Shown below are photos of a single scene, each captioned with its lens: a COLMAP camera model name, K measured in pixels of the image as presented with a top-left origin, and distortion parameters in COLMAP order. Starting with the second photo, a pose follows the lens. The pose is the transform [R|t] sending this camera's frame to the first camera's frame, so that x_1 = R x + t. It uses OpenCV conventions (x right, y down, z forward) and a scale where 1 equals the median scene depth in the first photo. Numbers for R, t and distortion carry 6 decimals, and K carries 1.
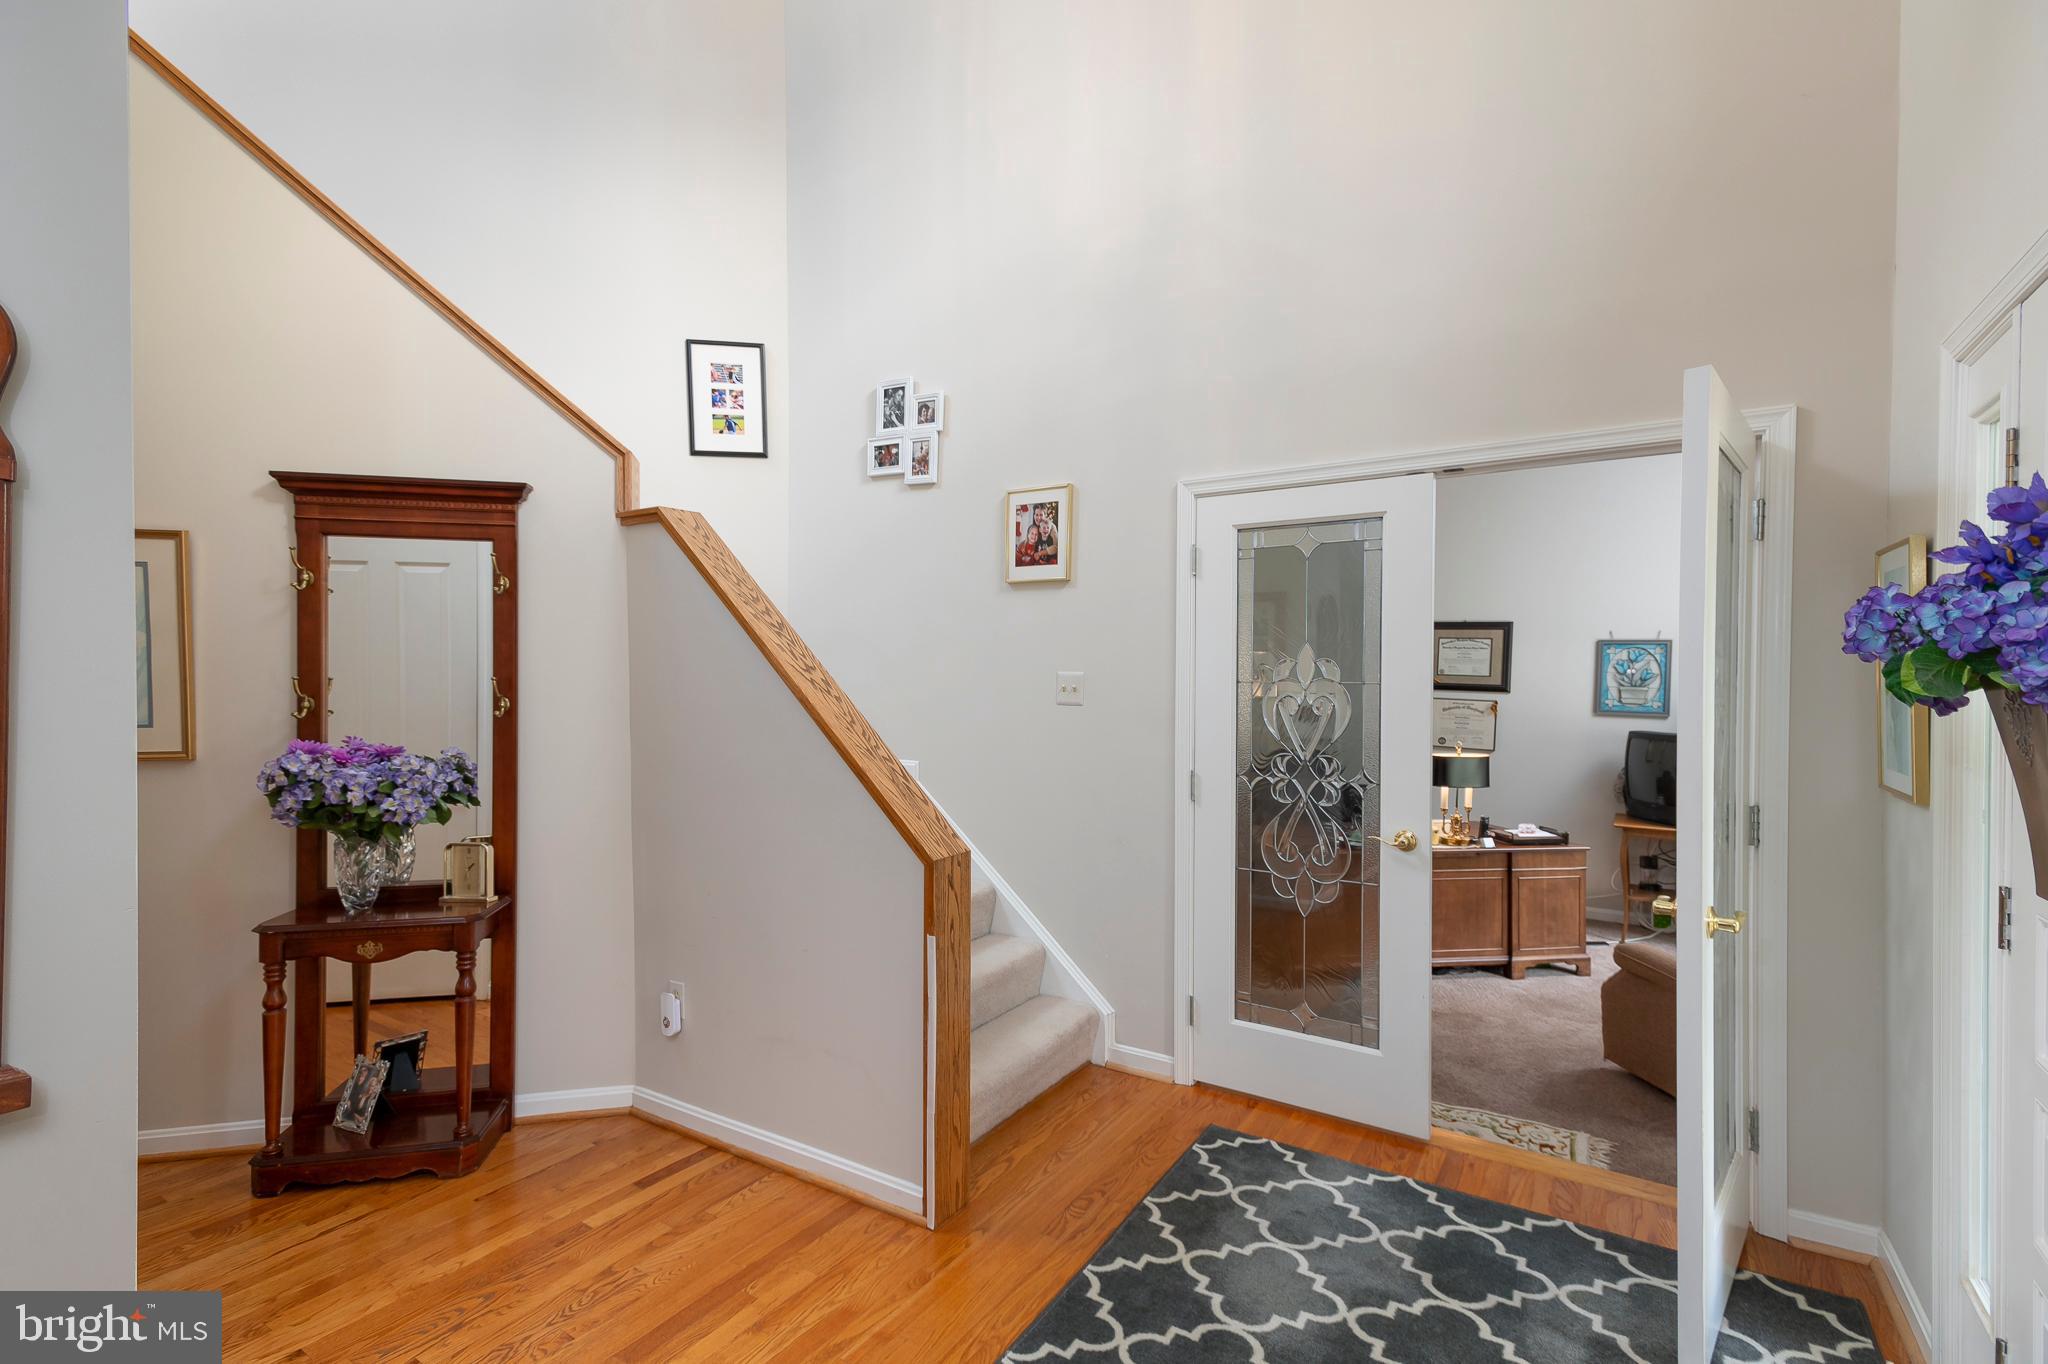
lens RADIAL K [[964.0, 0, 1018.0], [0, 964.0, 680.6], [0, 0, 1]] dist [0.002152, 0.000118]
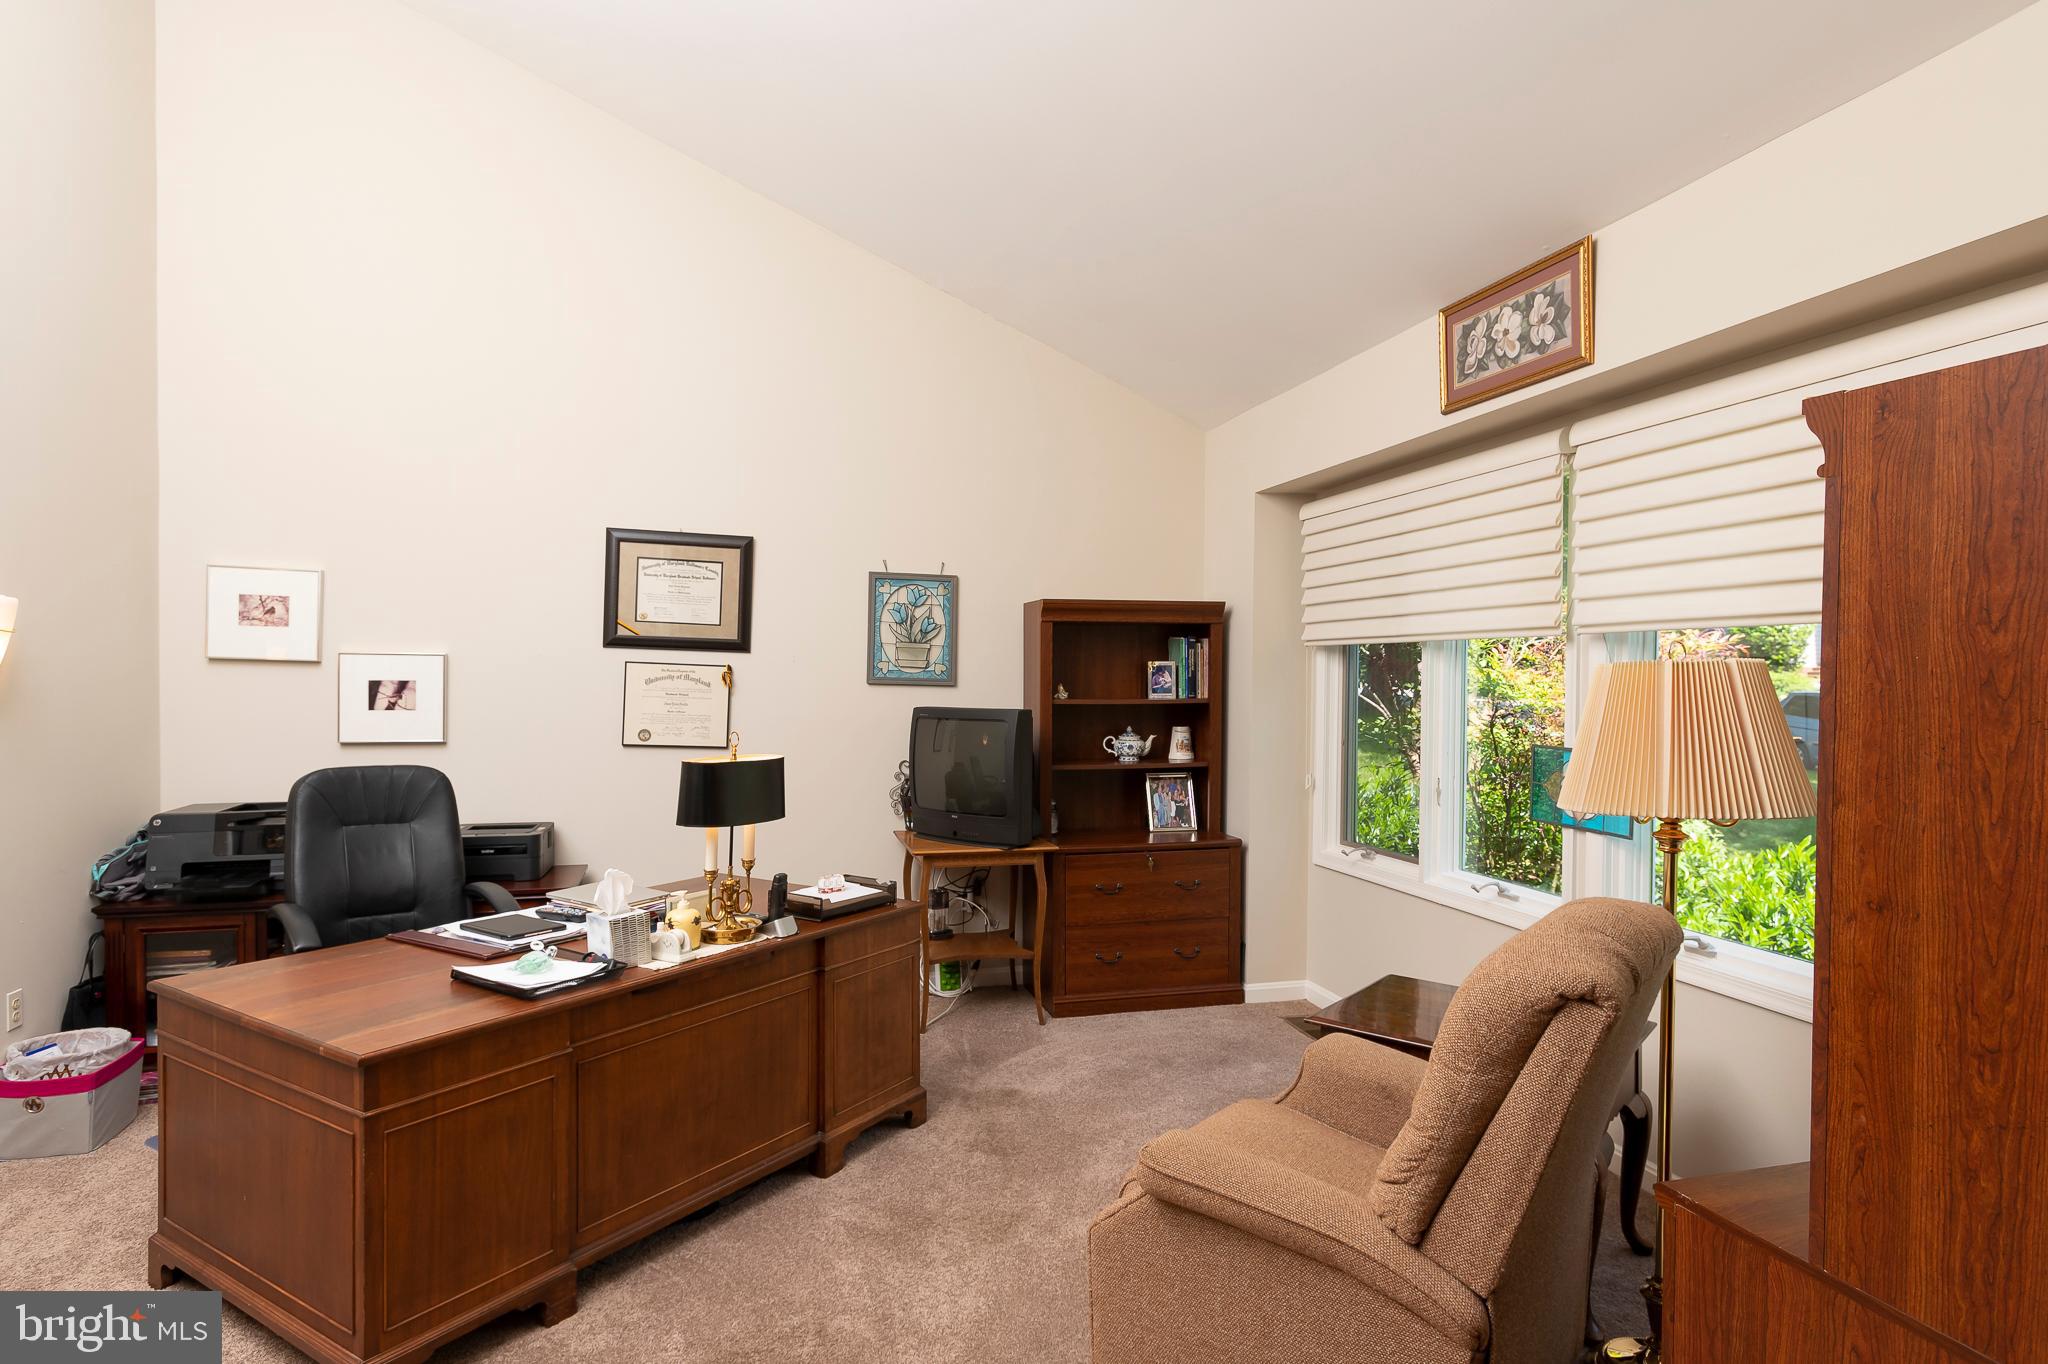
lens RADIAL K [[1169.3, 0, 1020.9], [0, 1169.3, 669.4], [0, 0, 1]] dist [0.004663, 0.000226]
pose [[0.692674, -0.005950, 0.721226, 0.097280], [0.004033, 0.999982, 0.004377, 0.021742], [-0.721239, -0.000123, 0.692686, 0.377544]]
